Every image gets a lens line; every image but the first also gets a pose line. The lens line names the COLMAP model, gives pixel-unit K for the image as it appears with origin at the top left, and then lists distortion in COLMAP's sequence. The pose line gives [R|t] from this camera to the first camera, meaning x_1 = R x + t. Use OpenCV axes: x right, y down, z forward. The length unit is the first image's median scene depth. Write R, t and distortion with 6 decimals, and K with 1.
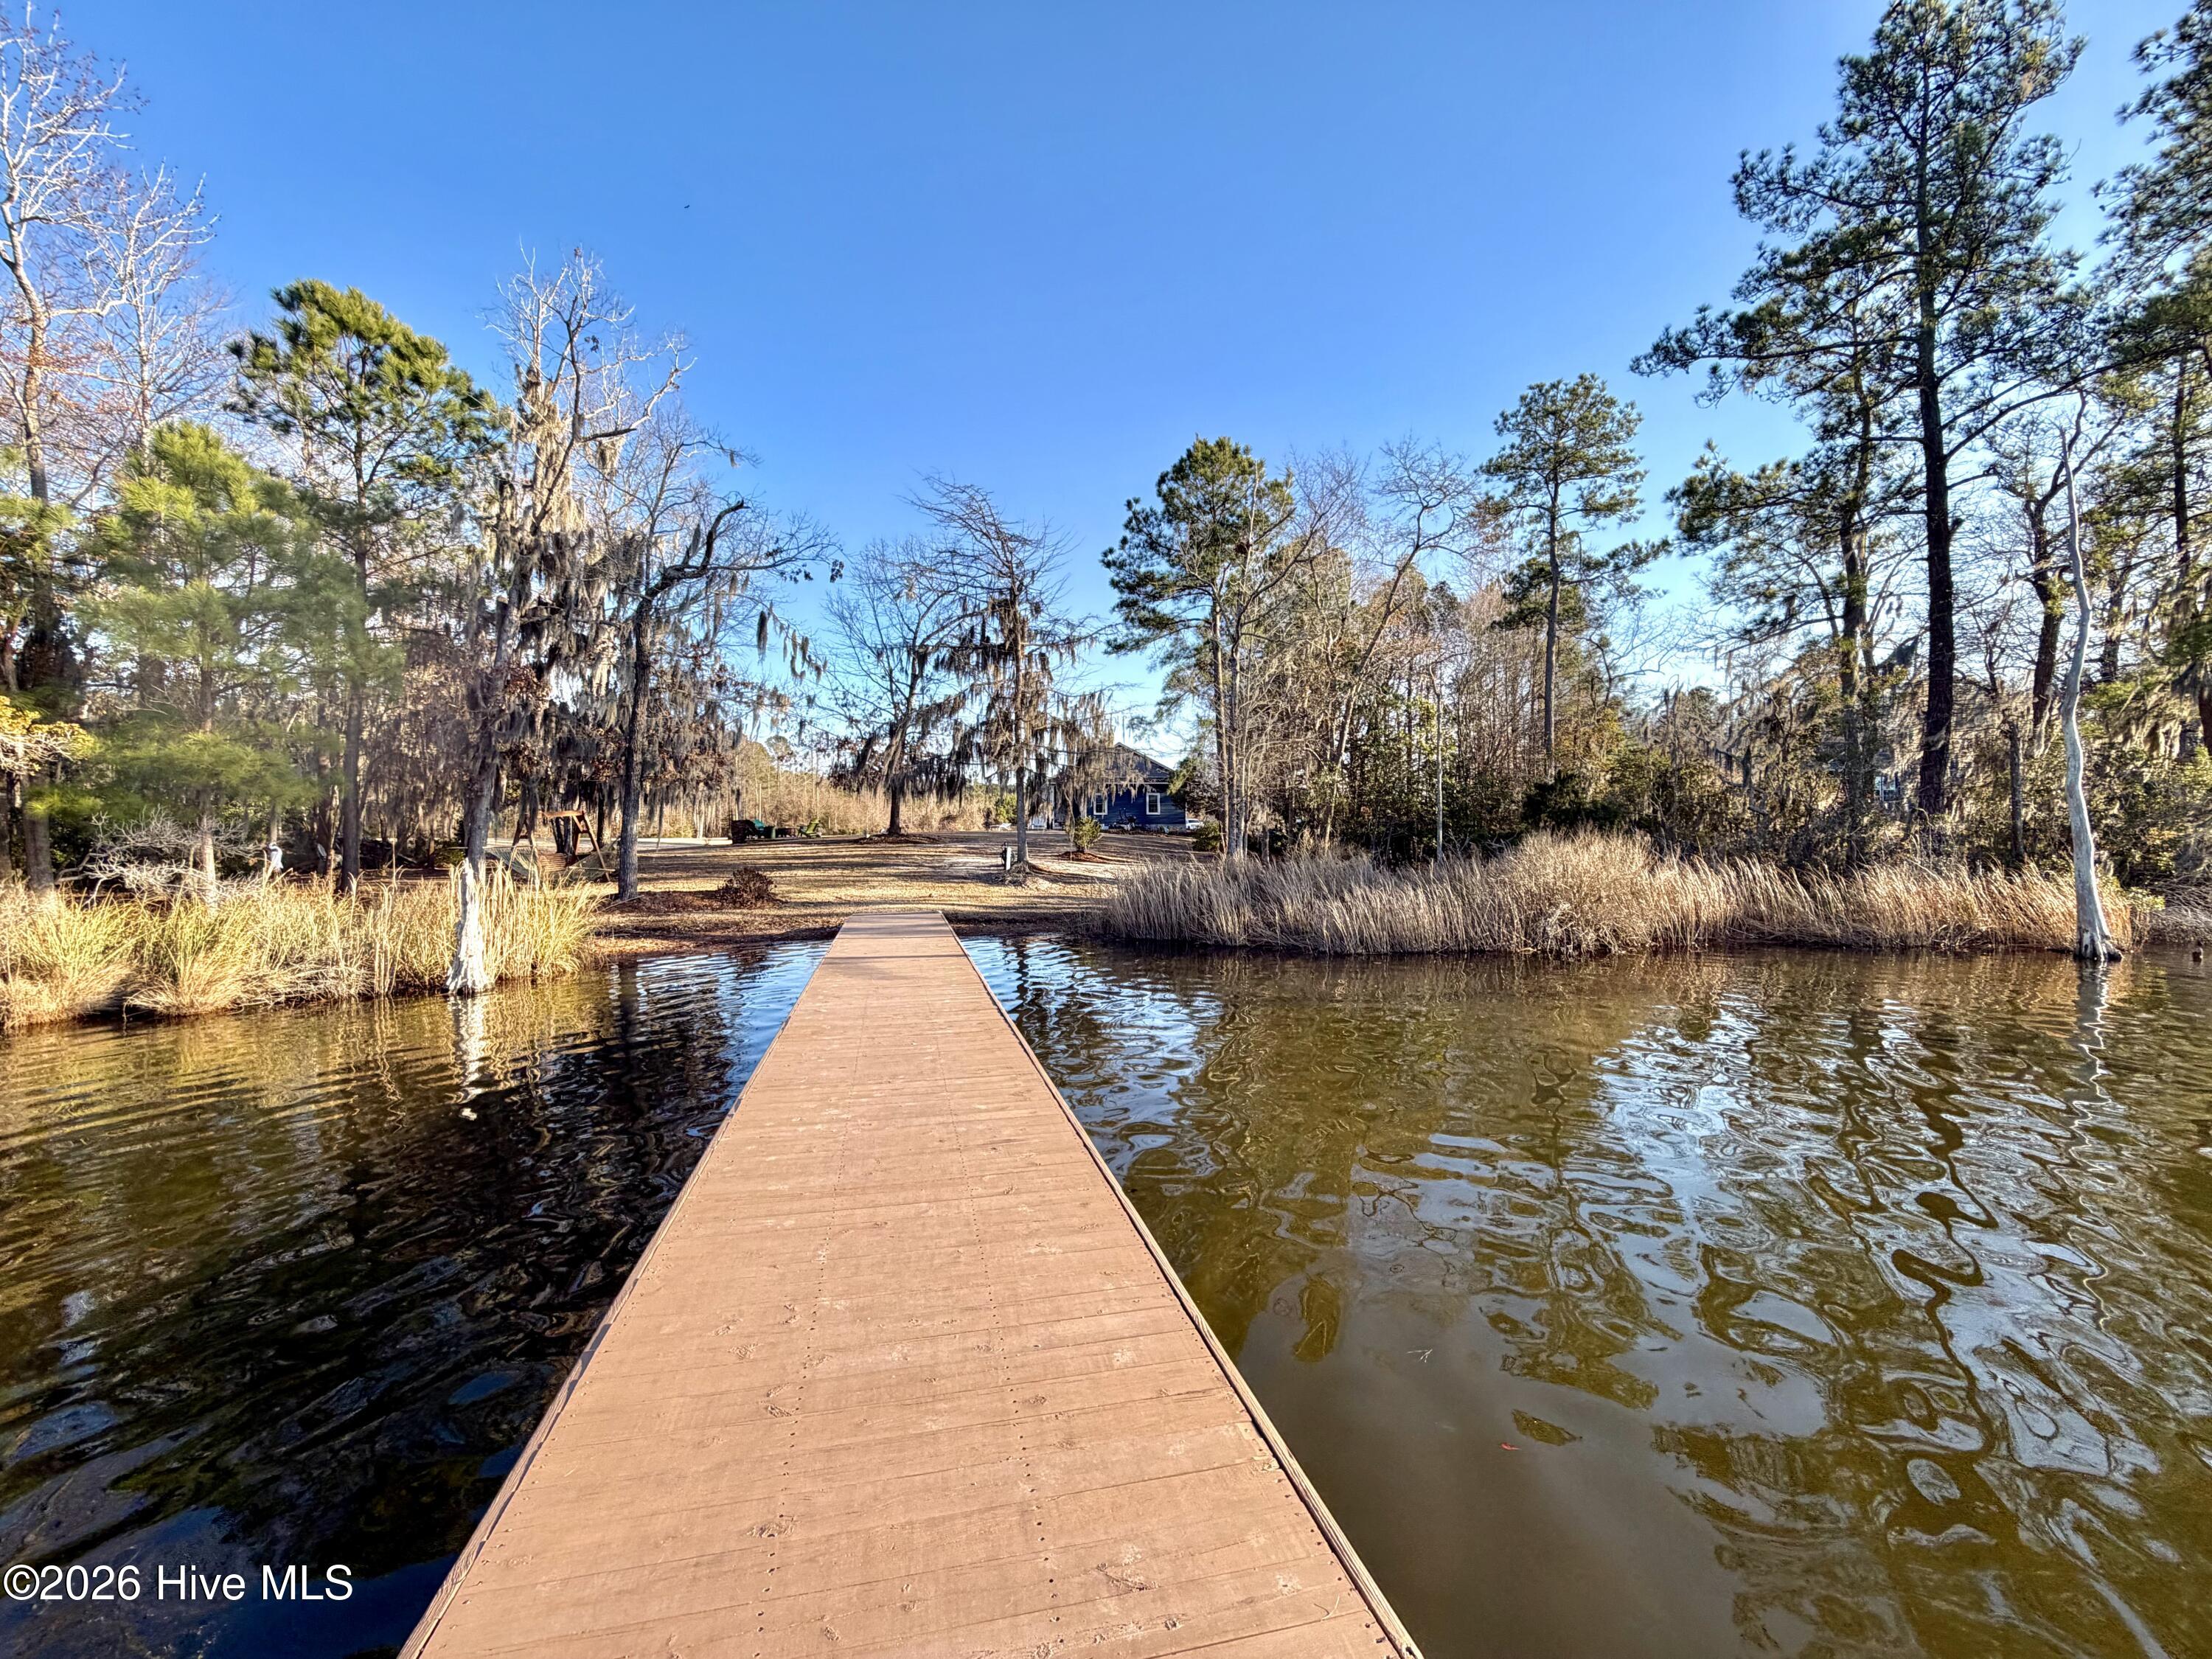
lens RADIAL K [[882.8, 0, 1099.5], [0, 882.8, 831.2], [0, 0, 1]] dist [0.001792, -0.000006]
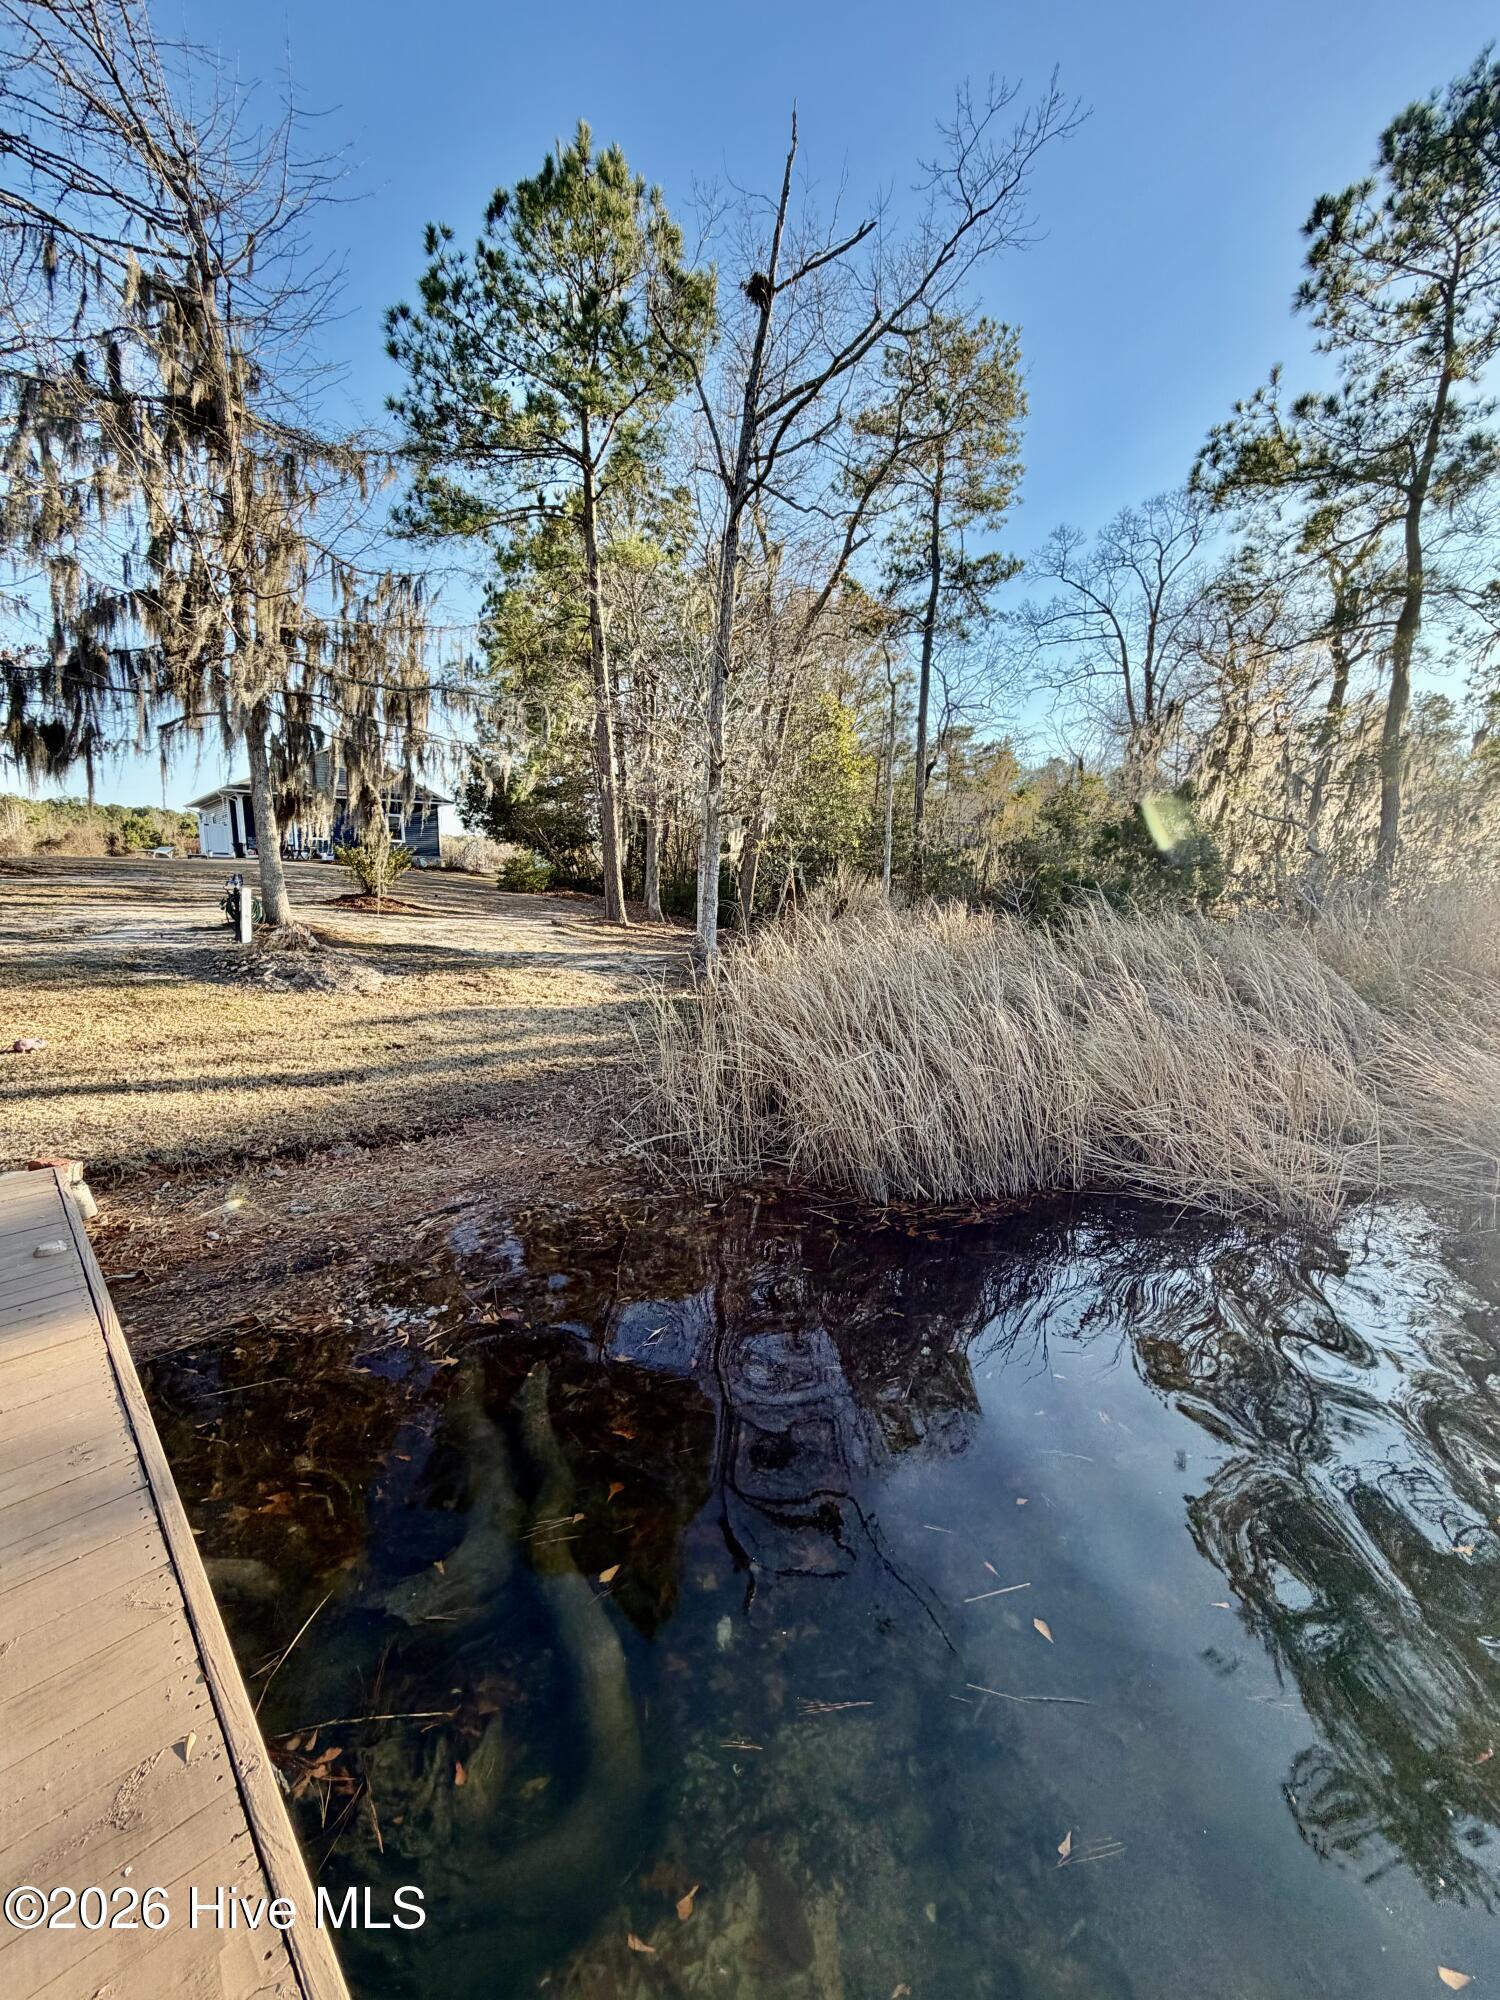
lens RADIAL K [[798.2, 0, 736.2], [0, 798.2, 994.3], [0, 0, 1]] dist [0.001792, -0.000006]
pose [[0.860369, -0.059168, 0.506225, -0.080070], [-0.018803, 0.988878, 0.147538, 0.006289], [-0.509324, -0.136456, 0.849687, 0.440774]]
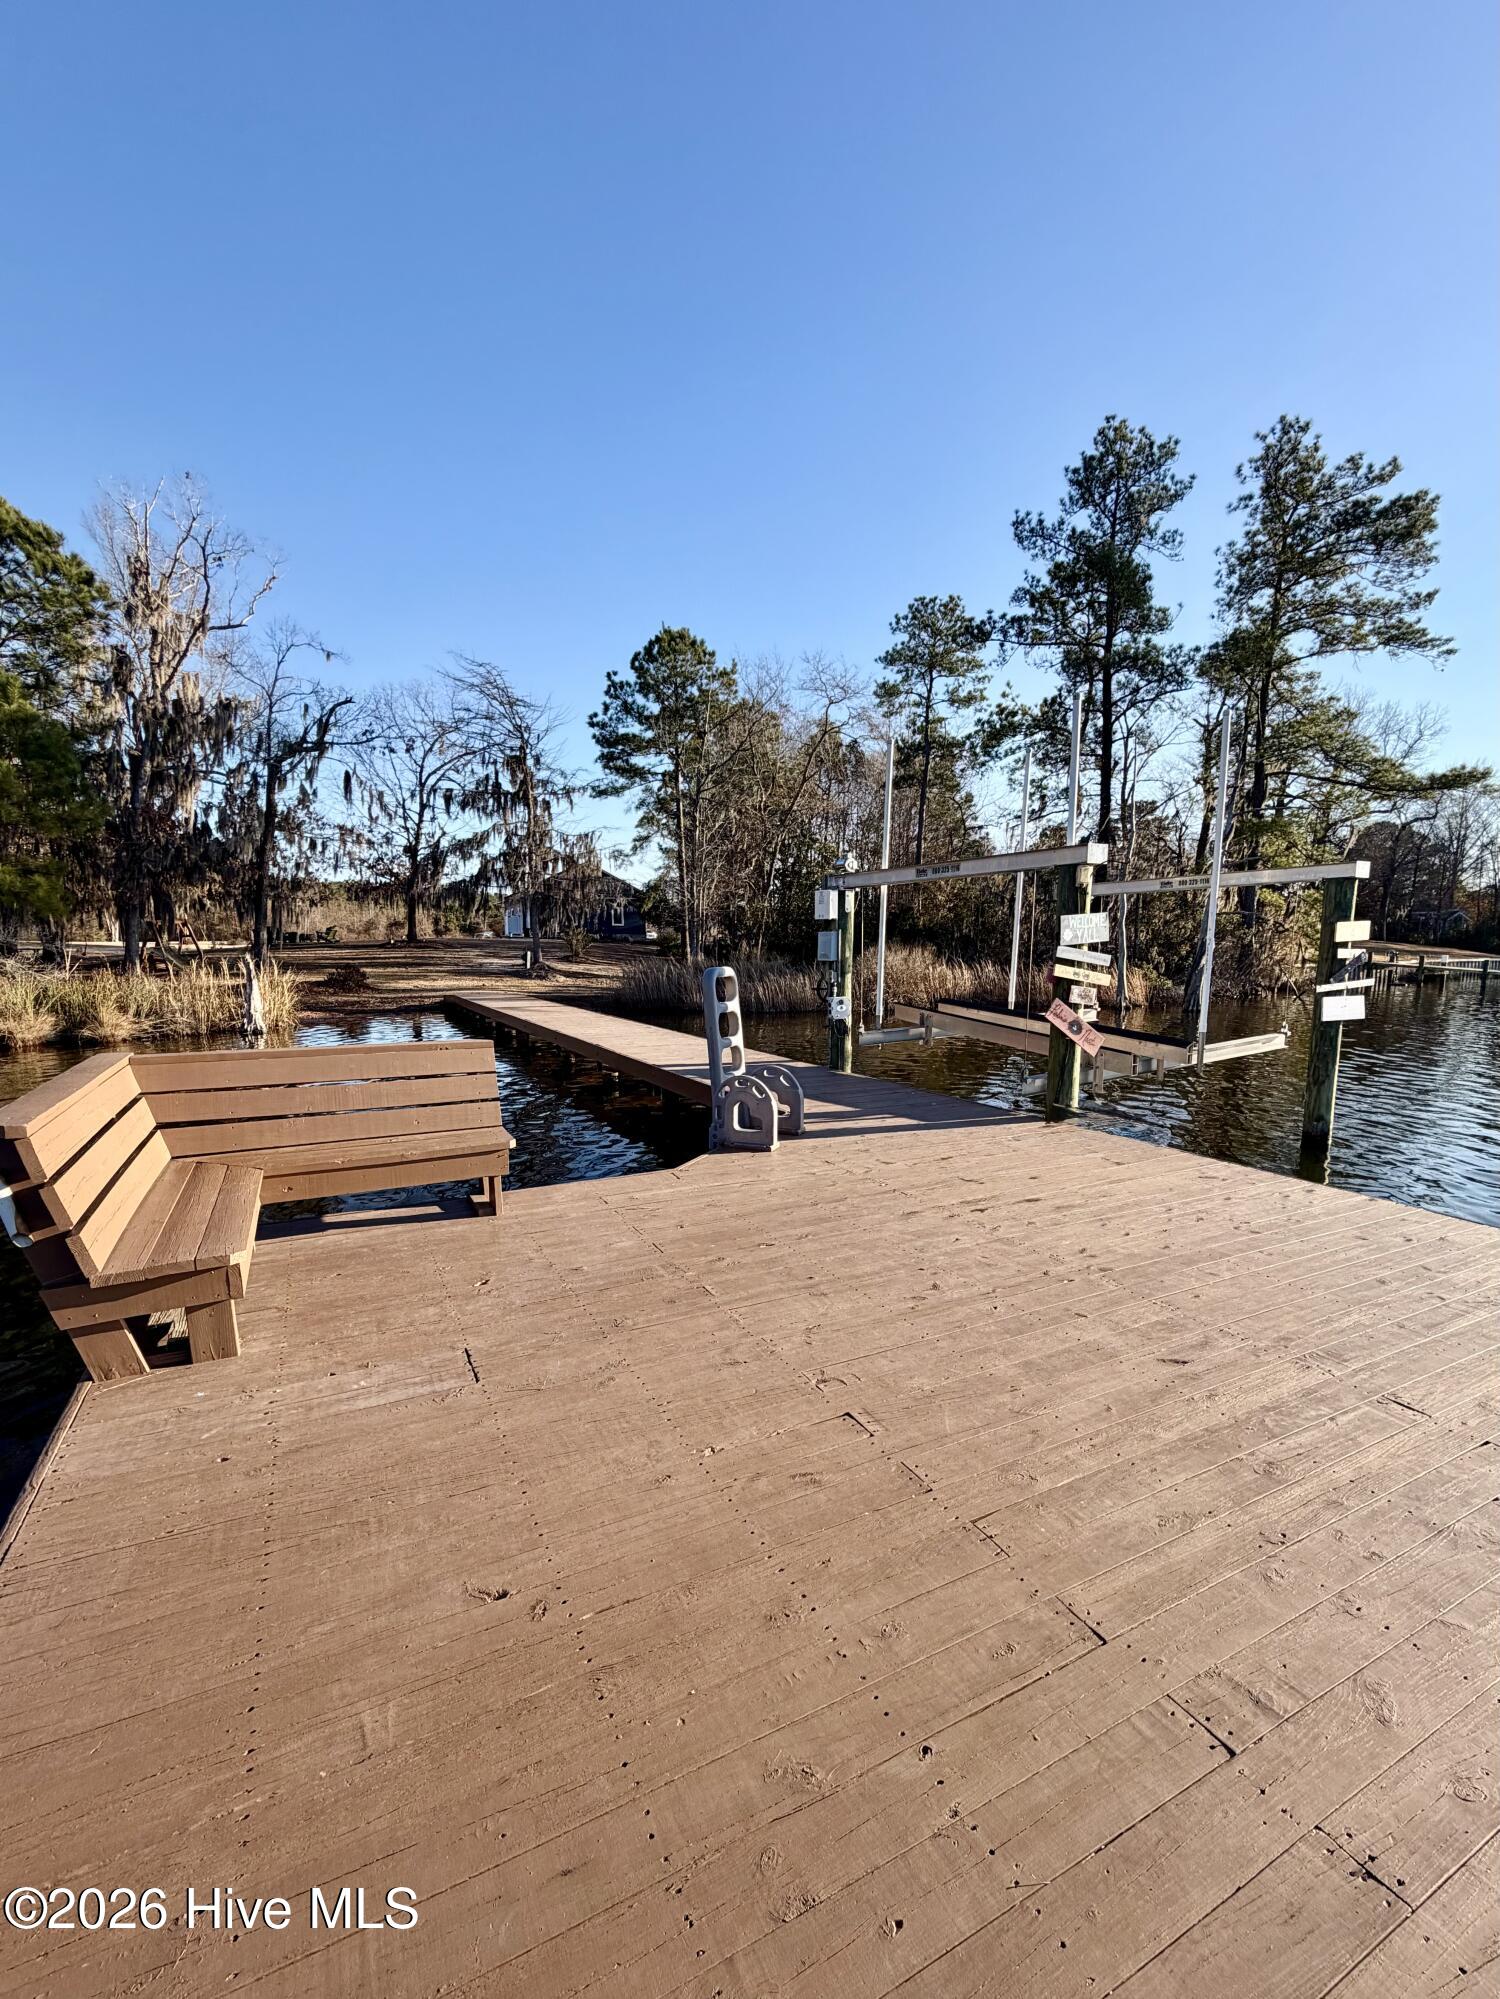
lens RADIAL K [[875.0, 0, 765.1], [0, 875.0, 1073.5], [0, 0, 1]] dist [0.003252, 0.000324]
pose [[0.969092, -0.026034, 0.245323, -0.071676], [-0.011003, 0.988865, 0.148406, -0.000045], [-0.246455, -0.146519, 0.958015, -0.326786]]
